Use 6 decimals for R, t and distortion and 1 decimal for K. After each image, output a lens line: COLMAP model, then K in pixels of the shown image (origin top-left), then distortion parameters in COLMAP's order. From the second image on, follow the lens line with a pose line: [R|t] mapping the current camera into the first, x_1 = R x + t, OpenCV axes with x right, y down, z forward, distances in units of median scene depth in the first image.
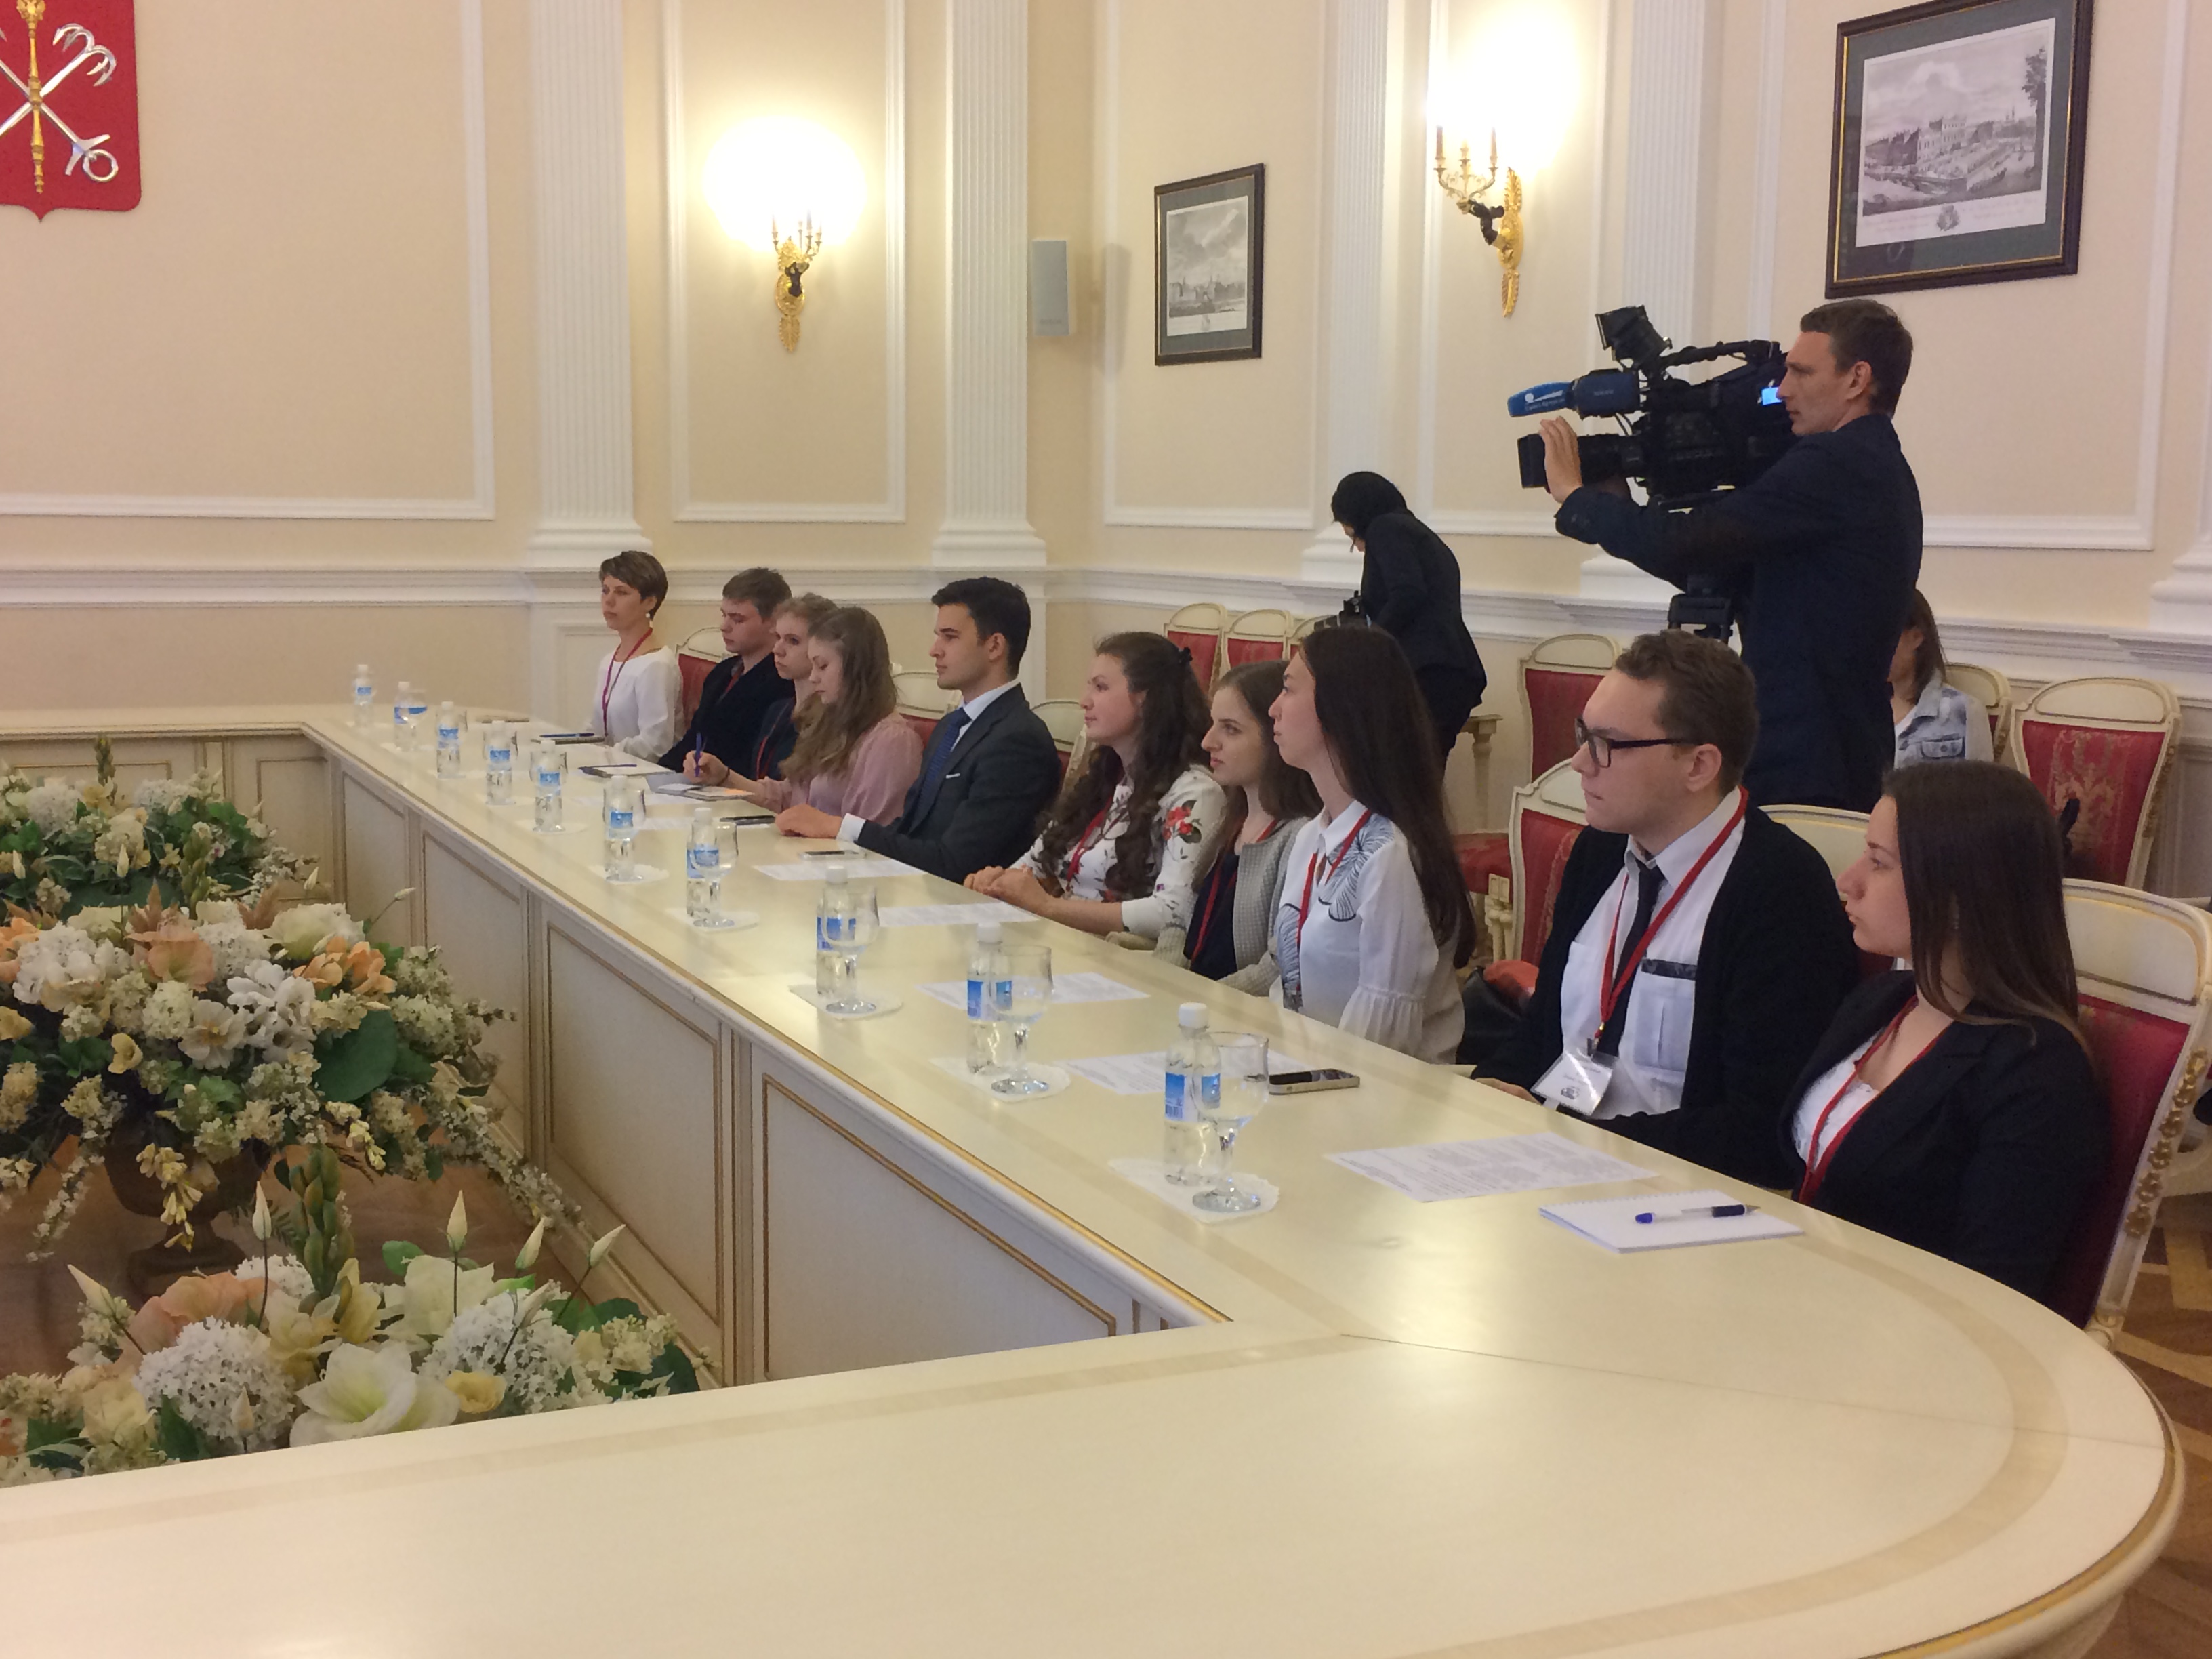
lens RADIAL K [[2613.5, 0, 1074.8], [0, 2613.5, 829.9], [0, 0, 1]] dist [0.052122, 0.000000]
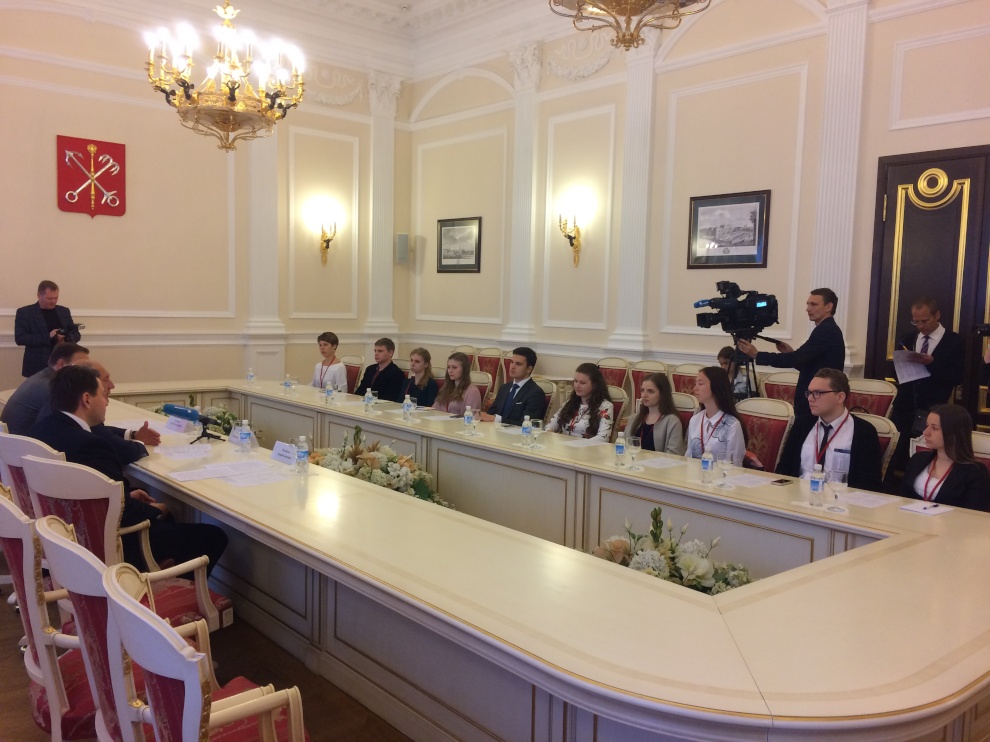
lens RADIAL K [[848.8, 0, 488.5], [0, 848.8, 378.7], [0, 0, 1]] dist [0.028177, -0.016118]
pose [[0.956453, -0.011141, 0.291672, -0.286592], [0.020257, 0.999396, -0.028252, -0.014551], [-0.291181, 0.032930, 0.956101, -0.059333]]
